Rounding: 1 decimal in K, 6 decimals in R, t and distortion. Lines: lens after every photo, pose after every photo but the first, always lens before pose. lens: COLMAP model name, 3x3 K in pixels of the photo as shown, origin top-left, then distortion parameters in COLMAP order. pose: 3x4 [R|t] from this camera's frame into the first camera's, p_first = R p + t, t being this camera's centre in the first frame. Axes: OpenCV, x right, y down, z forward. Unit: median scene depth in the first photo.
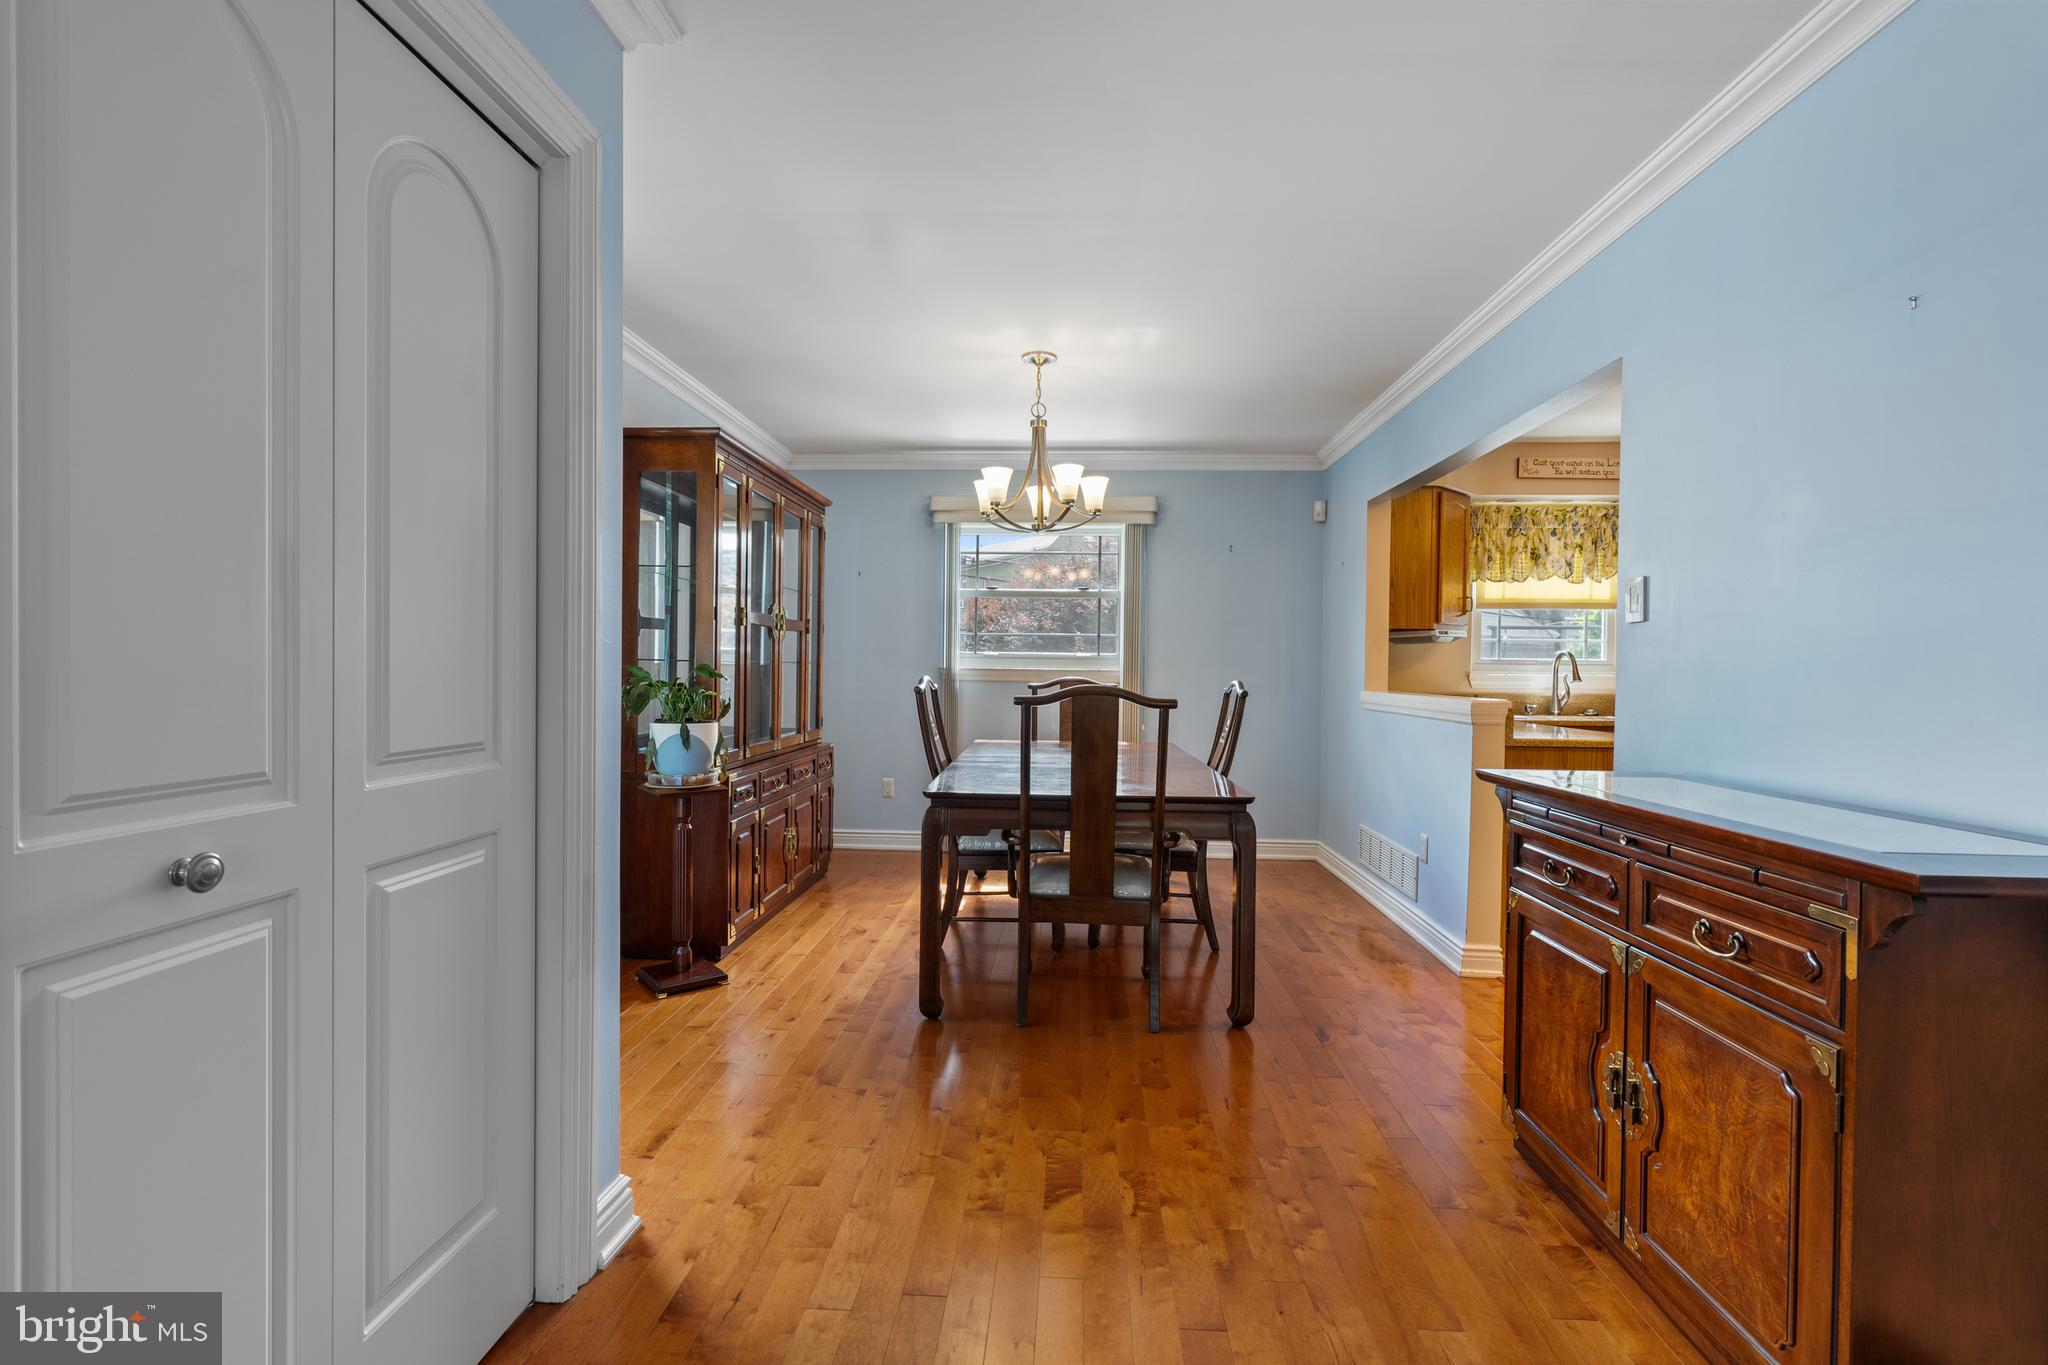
lens RADIAL K [[929.5, 0, 1026.4], [0, 929.5, 673.4], [0, 0, 1]] dist [-0.007916, 0.002569]
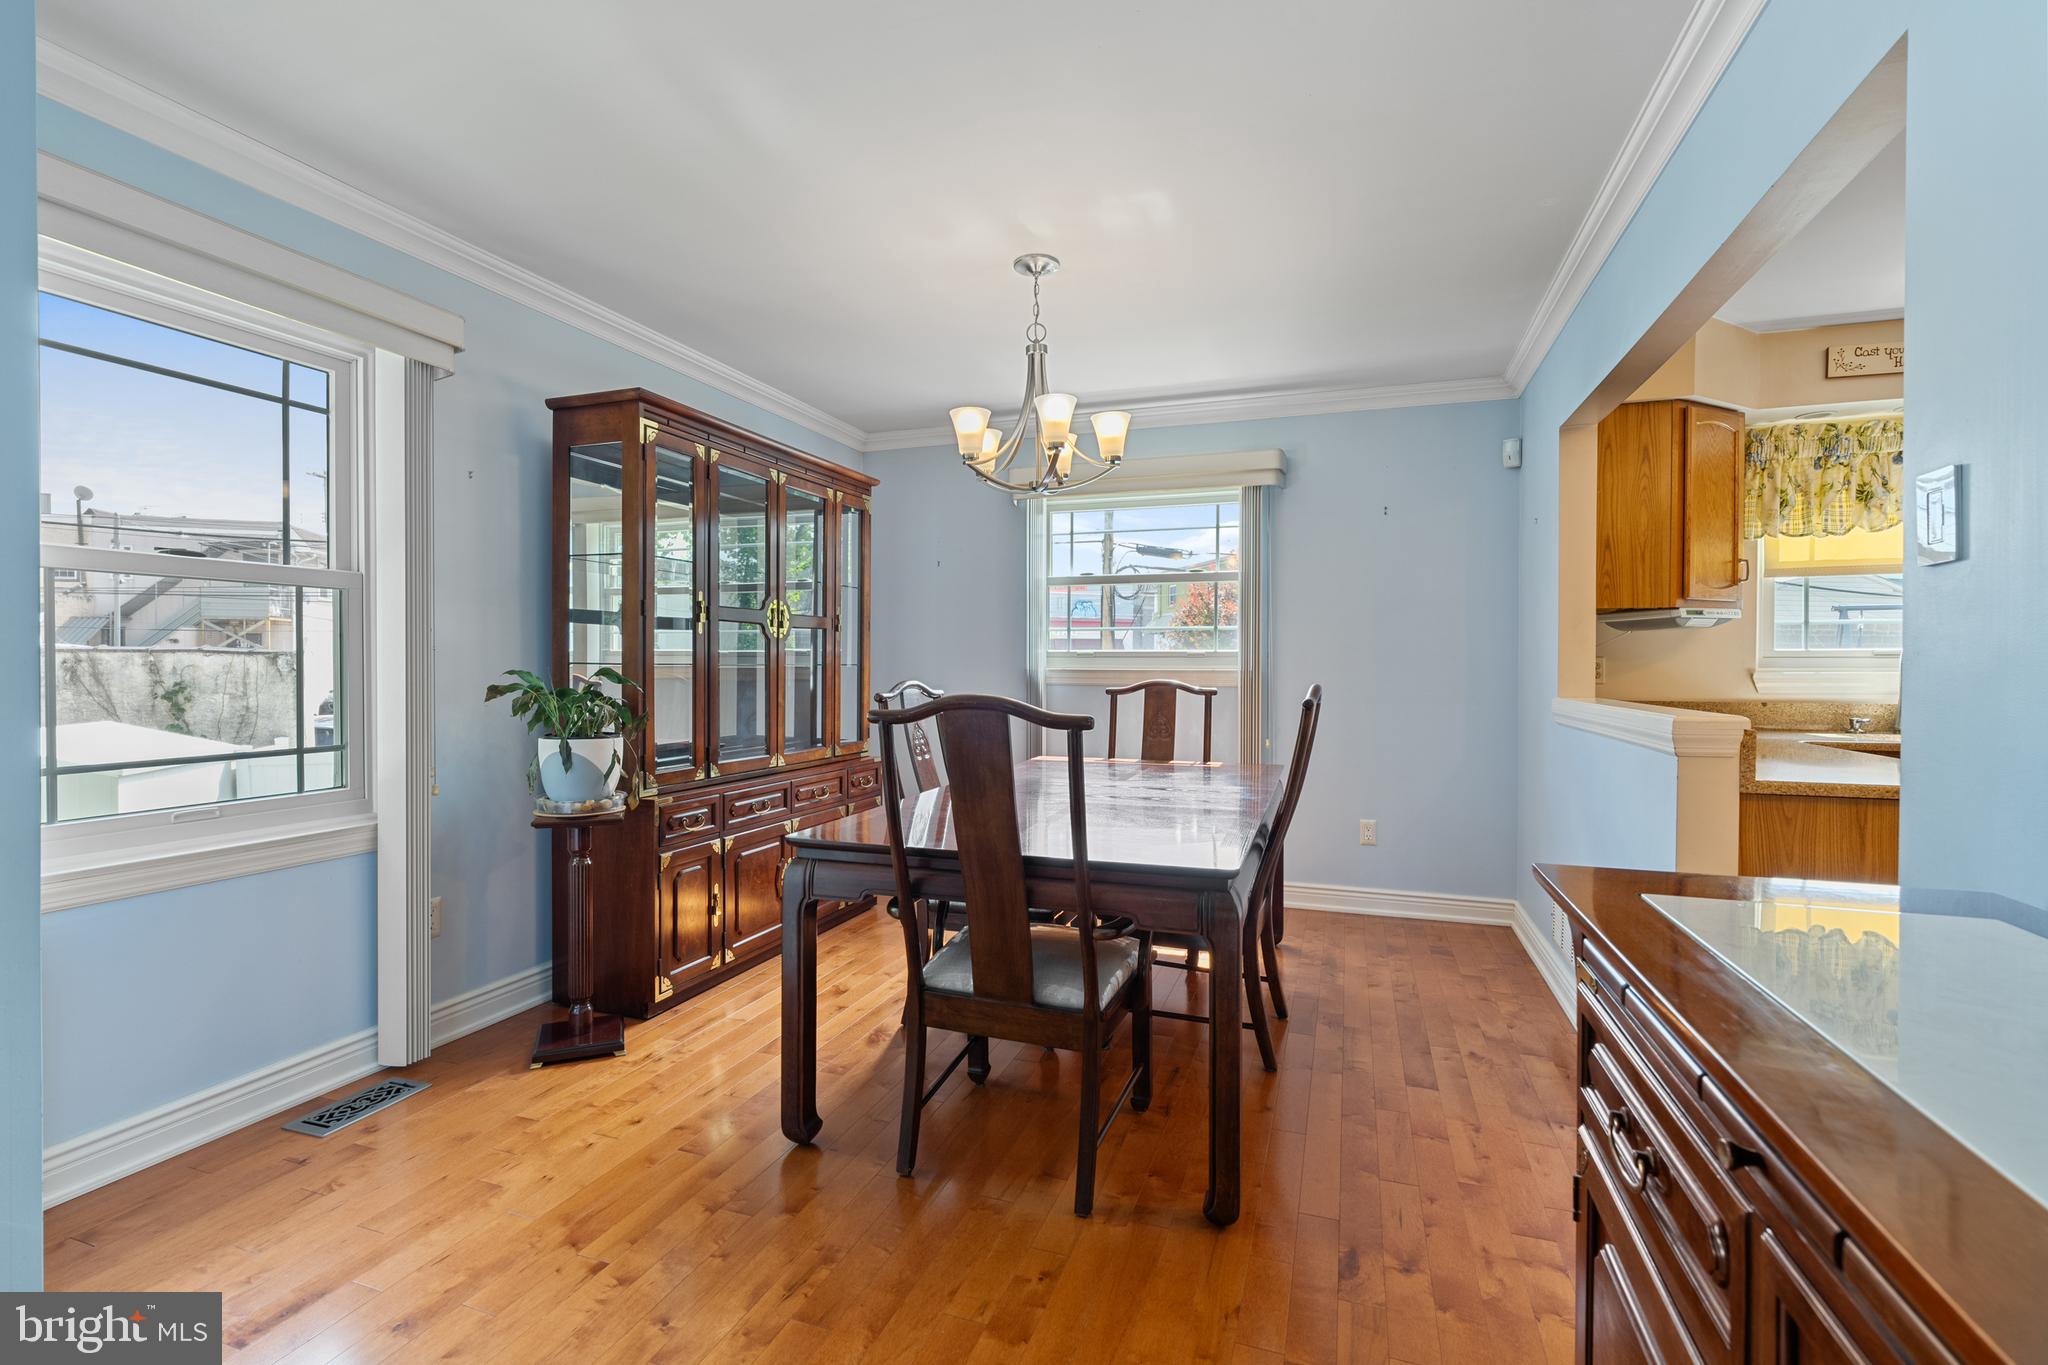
lens RADIAL K [[929.5, 0, 1024.7], [0, 929.5, 668.8], [0, 0, 1]] dist [-0.007916, 0.002569]
pose [[0.958405, -0.007886, -0.285303, 0.170248], [0.005972, 0.999953, -0.007578, -0.000362], [0.285349, 0.005559, 0.958407, 0.204799]]
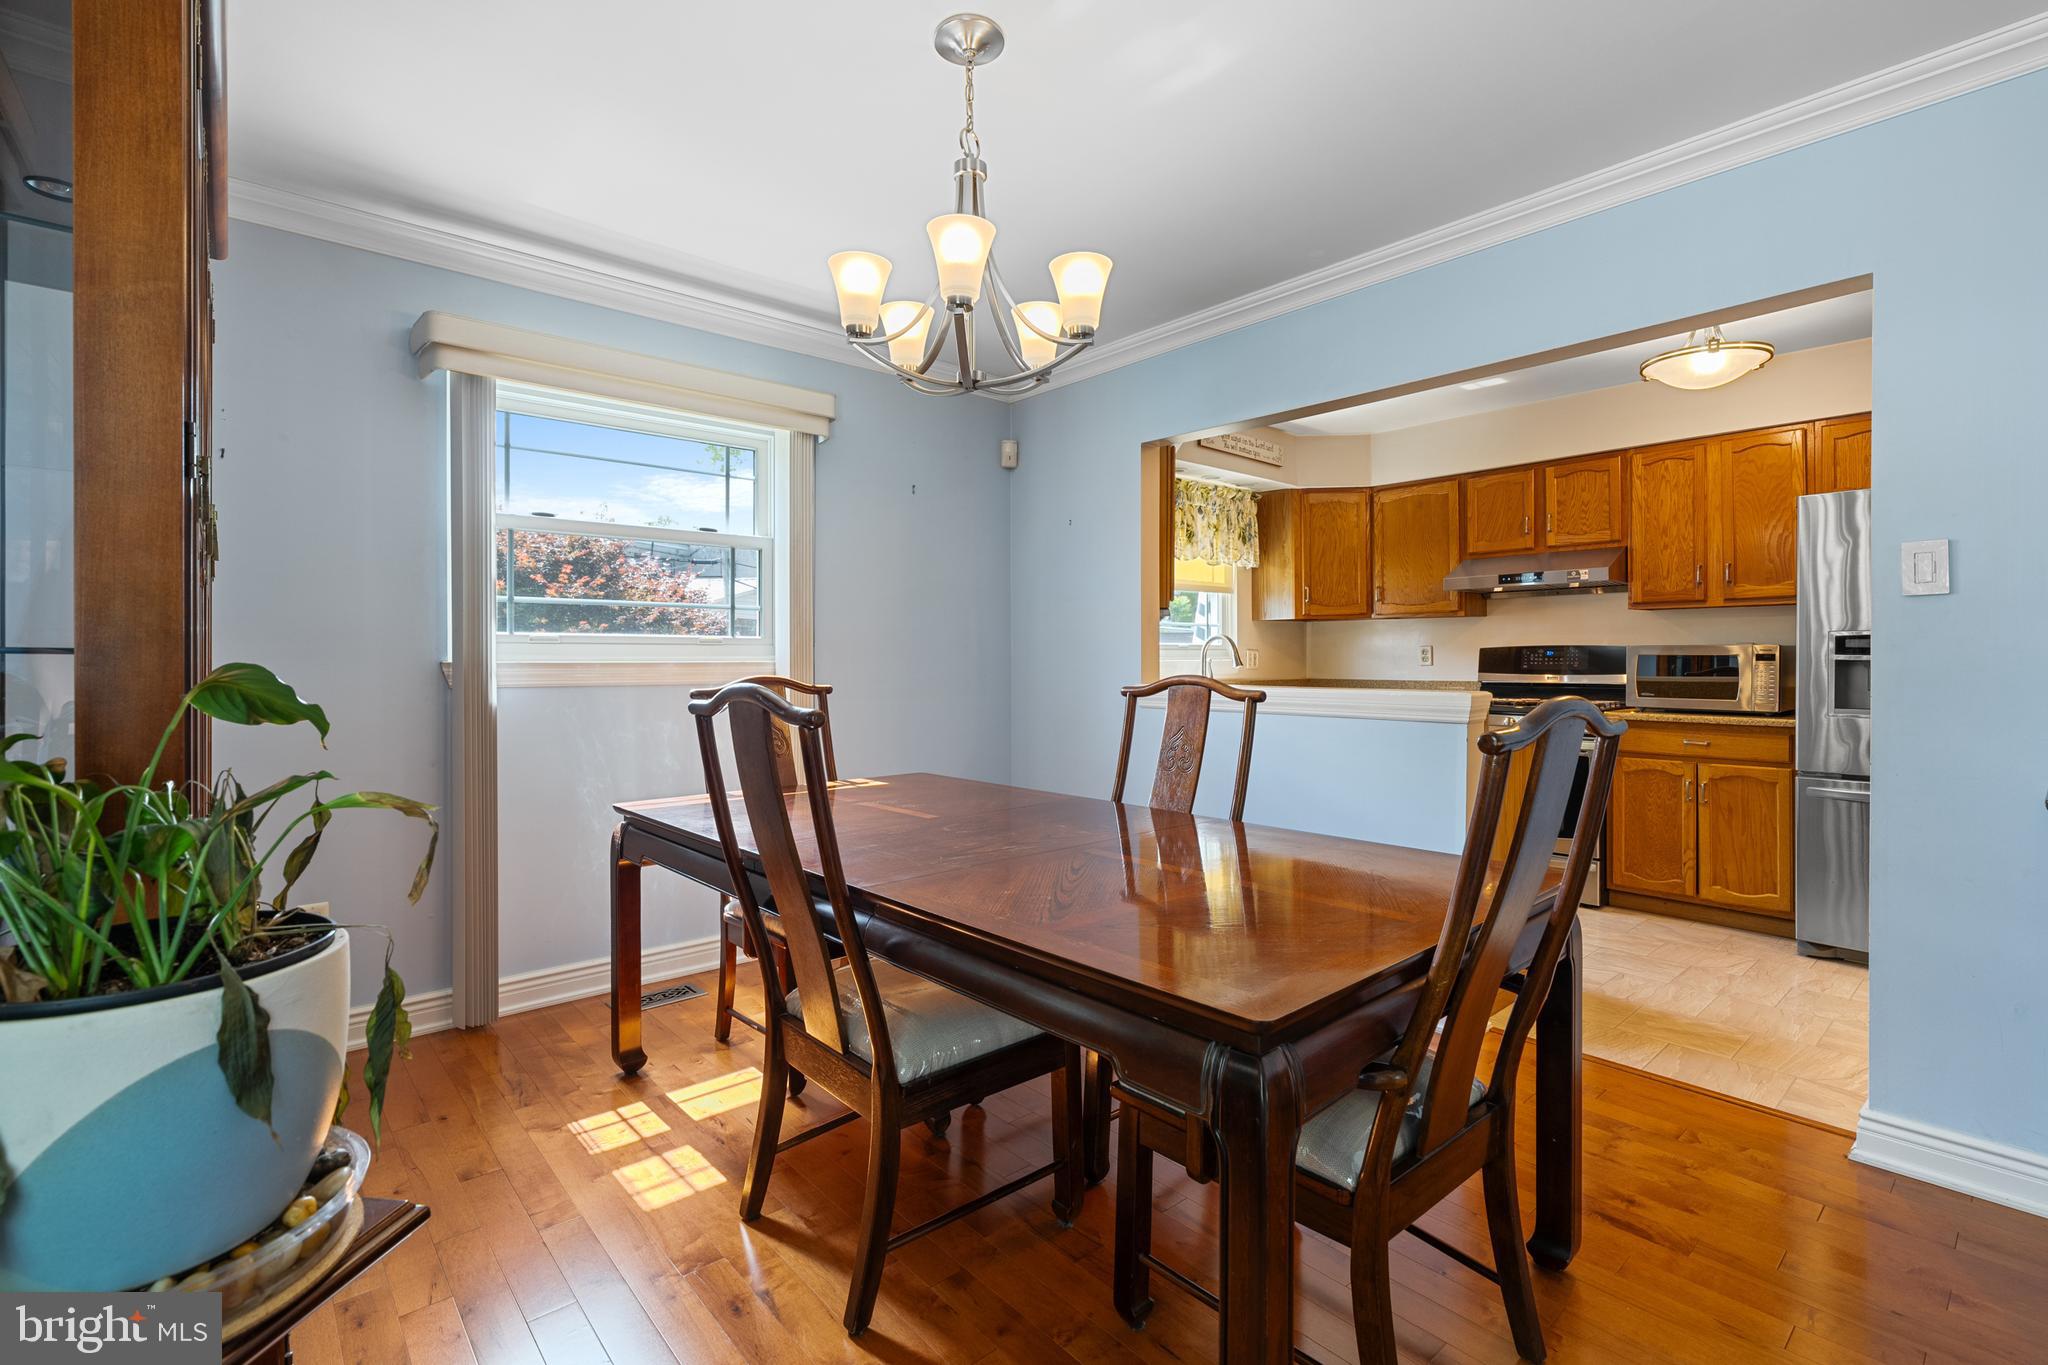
lens RADIAL K [[929.5, 0, 1017.8], [0, 929.5, 664.1], [0, 0, 1]] dist [-0.007916, 0.002569]
pose [[0.714557, -0.018061, 0.699344, -0.247264], [0.016414, 0.999824, 0.009051, -0.007118], [-0.699385, 0.005012, 0.714728, 0.487816]]
